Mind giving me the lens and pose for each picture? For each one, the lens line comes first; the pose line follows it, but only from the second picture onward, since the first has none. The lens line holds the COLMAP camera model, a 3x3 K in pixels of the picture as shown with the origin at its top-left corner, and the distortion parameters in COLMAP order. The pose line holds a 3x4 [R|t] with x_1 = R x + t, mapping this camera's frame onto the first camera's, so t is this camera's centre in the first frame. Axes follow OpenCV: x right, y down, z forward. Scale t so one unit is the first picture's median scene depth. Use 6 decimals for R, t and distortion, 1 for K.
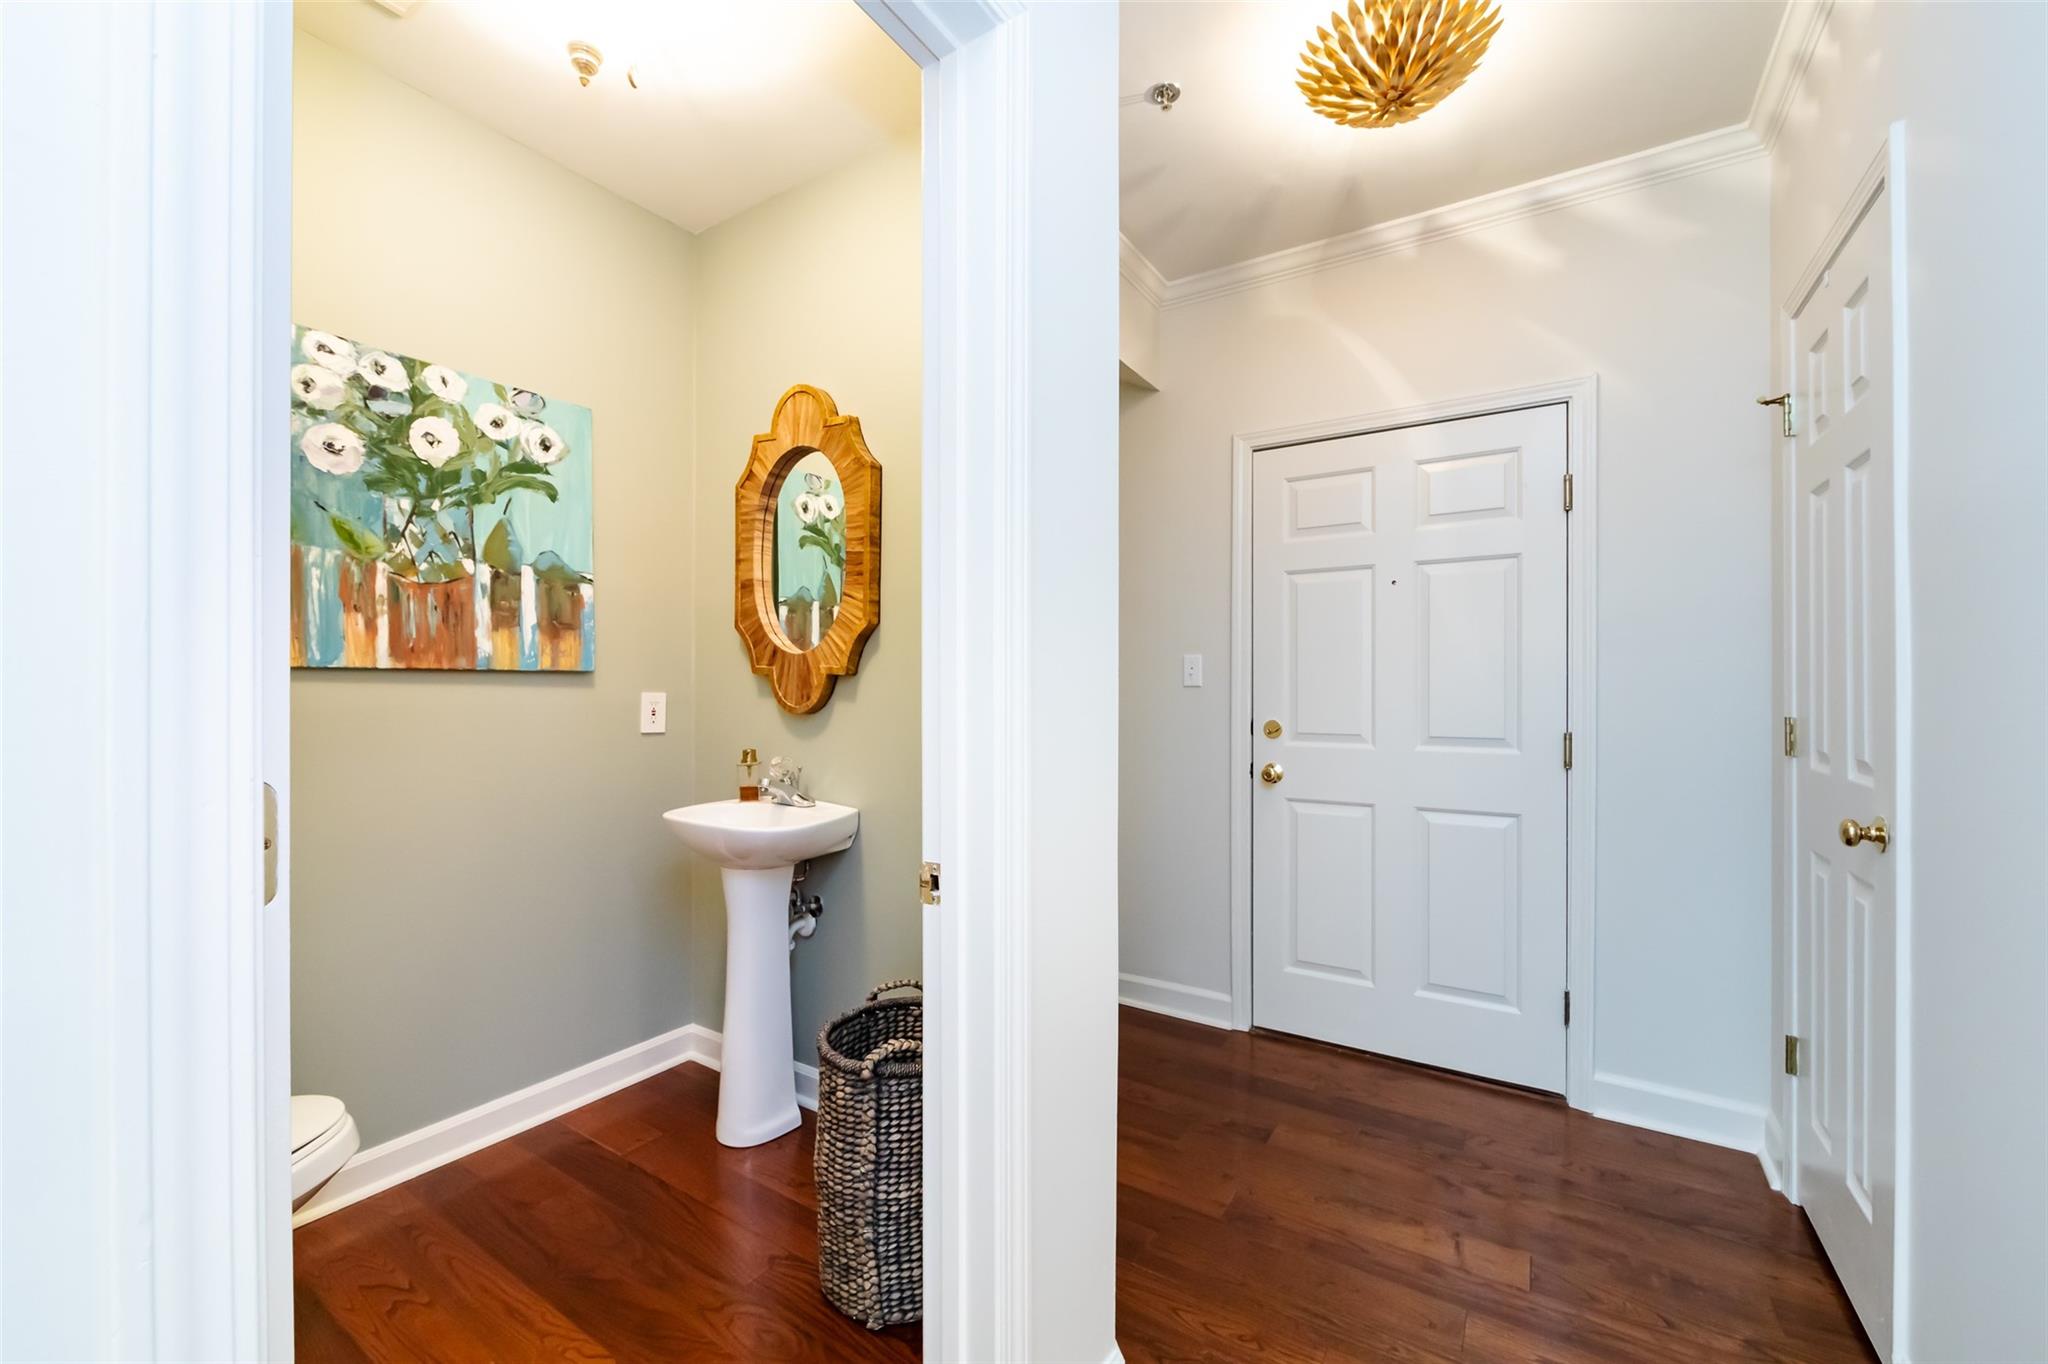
lens RADIAL K [[819.3, 0, 1028.8], [0, 819.3, 690.1], [0, 0, 1]] dist [-0.003935, -0.000062]
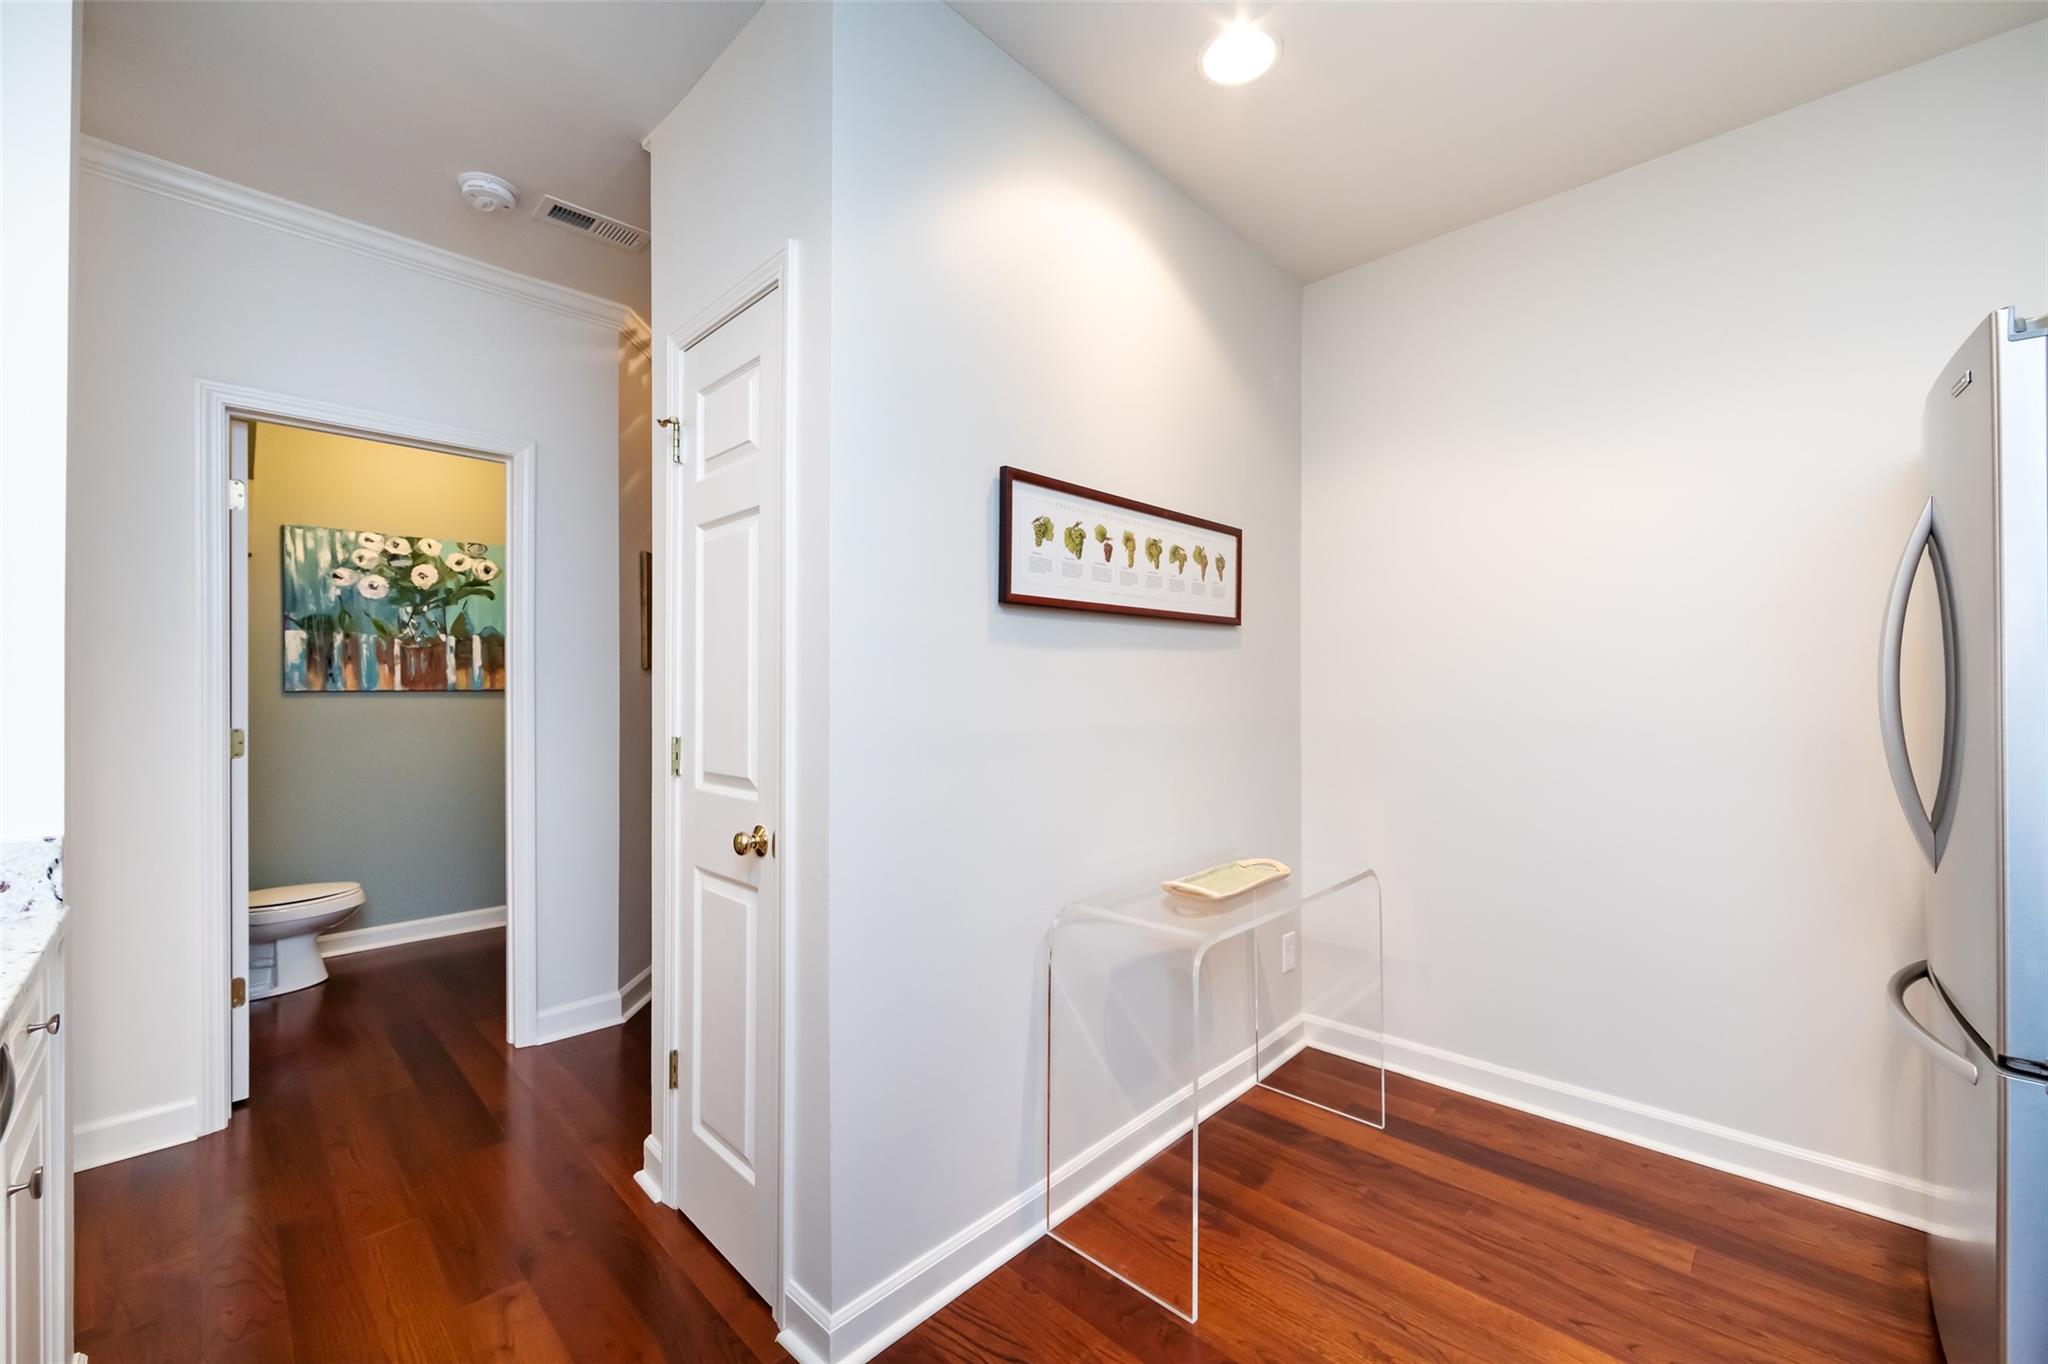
lens RADIAL K [[819.3, 0, 1030.9], [0, 819.3, 688.3], [0, 0, 1]] dist [-0.003935, -0.000062]
pose [[0.980159, -0.000957, -0.198212, 1.079008], [0.001005, 0.999999, 0.000142, -0.028080], [0.198212, -0.000338, 0.980159, -0.641349]]
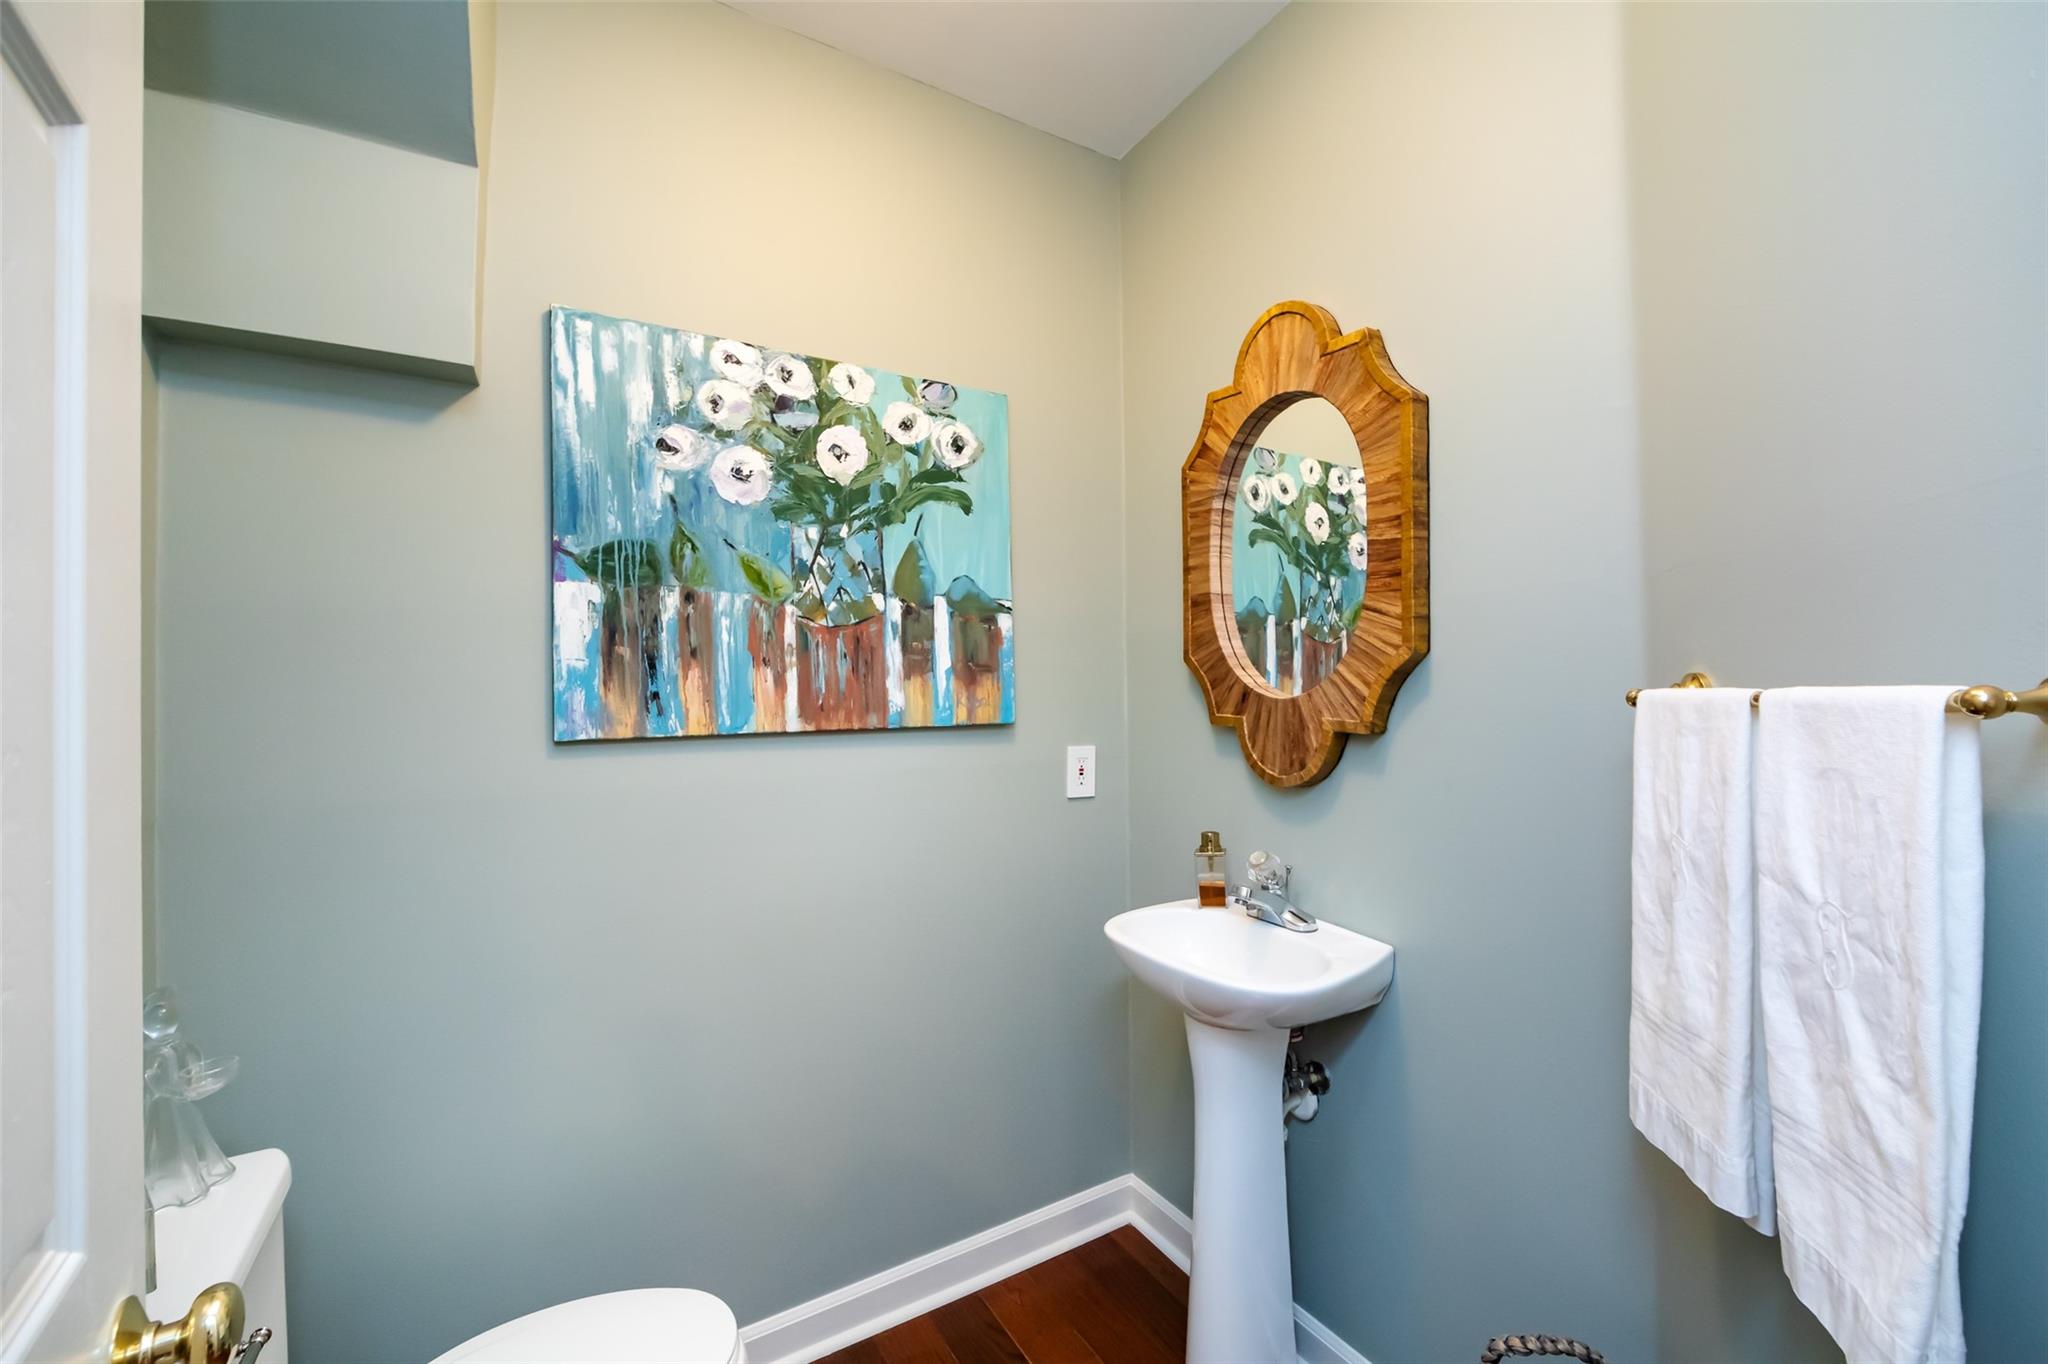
lens RADIAL K [[819.3, 0, 1018.2], [0, 819.3, 681.0], [0, 0, 1]] dist [-0.003935, -0.000062]
pose [[0.894066, -0.020260, -0.447476, -0.192150], [0.013790, 0.999748, -0.017712, -0.055243], [0.447722, 0.009665, 0.894120, 0.325614]]
